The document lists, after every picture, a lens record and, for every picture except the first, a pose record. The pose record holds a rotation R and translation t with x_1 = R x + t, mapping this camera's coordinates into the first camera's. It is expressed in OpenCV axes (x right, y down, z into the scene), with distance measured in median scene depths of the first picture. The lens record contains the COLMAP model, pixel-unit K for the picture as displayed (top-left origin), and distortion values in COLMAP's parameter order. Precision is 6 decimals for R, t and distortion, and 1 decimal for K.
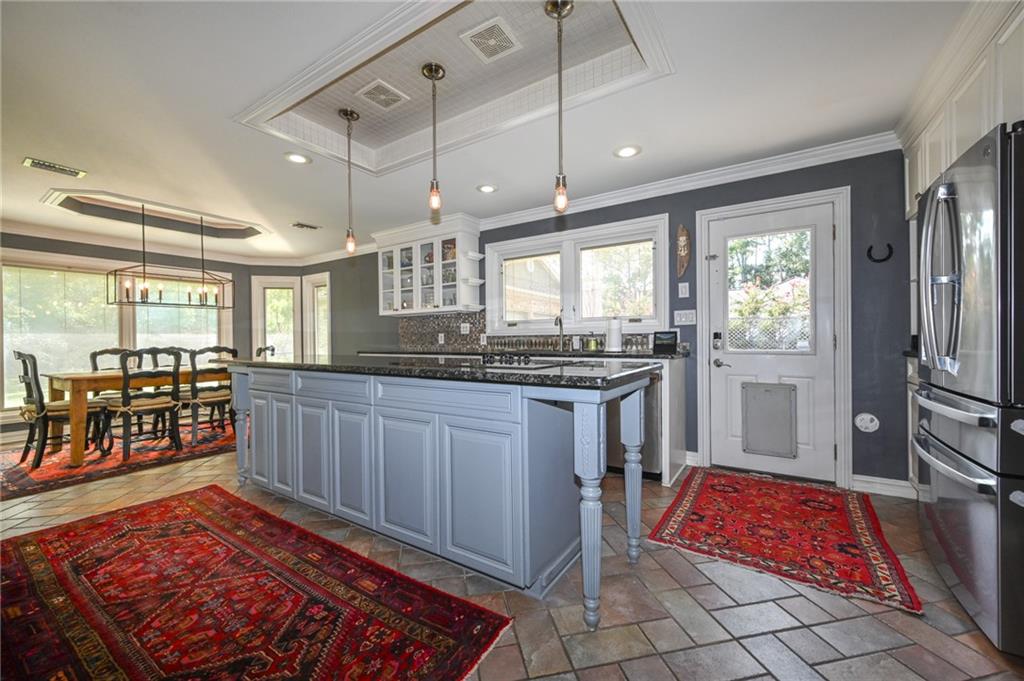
lens RADIAL K [[403.8, 0, 513.2], [0, 403.8, 341.0], [0, 0, 1]] dist [-0.001892, -0.000297]
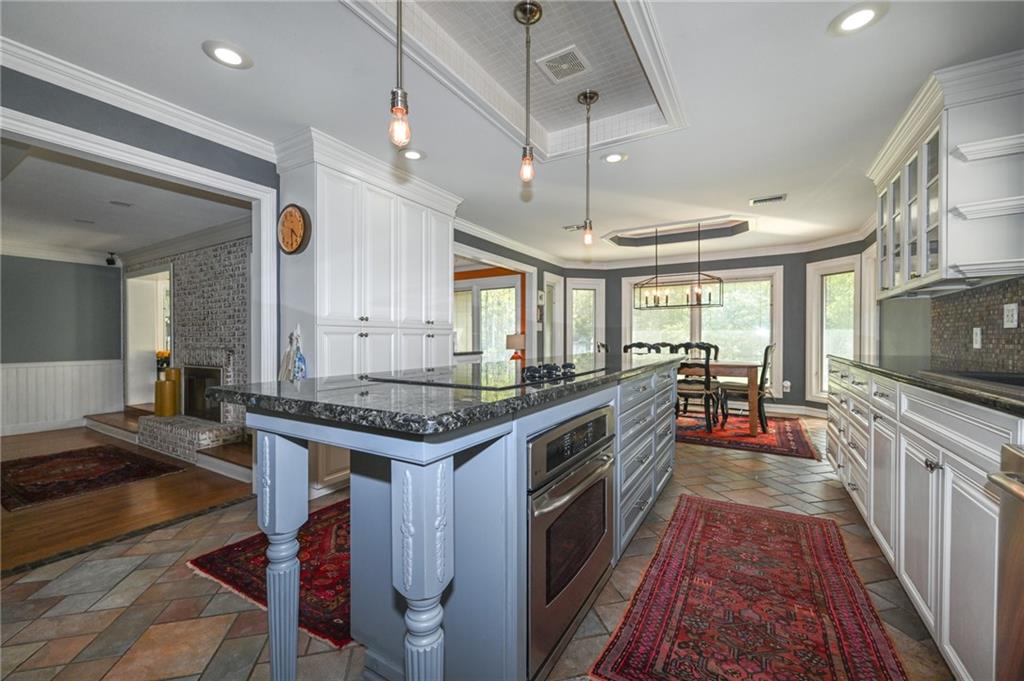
lens RADIAL K [[404.1, 0, 511.3], [0, 404.1, 332.4], [0, 0, 1]] dist [-0.001838, -0.000135]
pose [[0.032685, -0.000411, -0.999466, 0.314624], [-0.007656, 0.999970, -0.000662, -0.009015], [0.999436, 0.007673, 0.032681, 0.482241]]
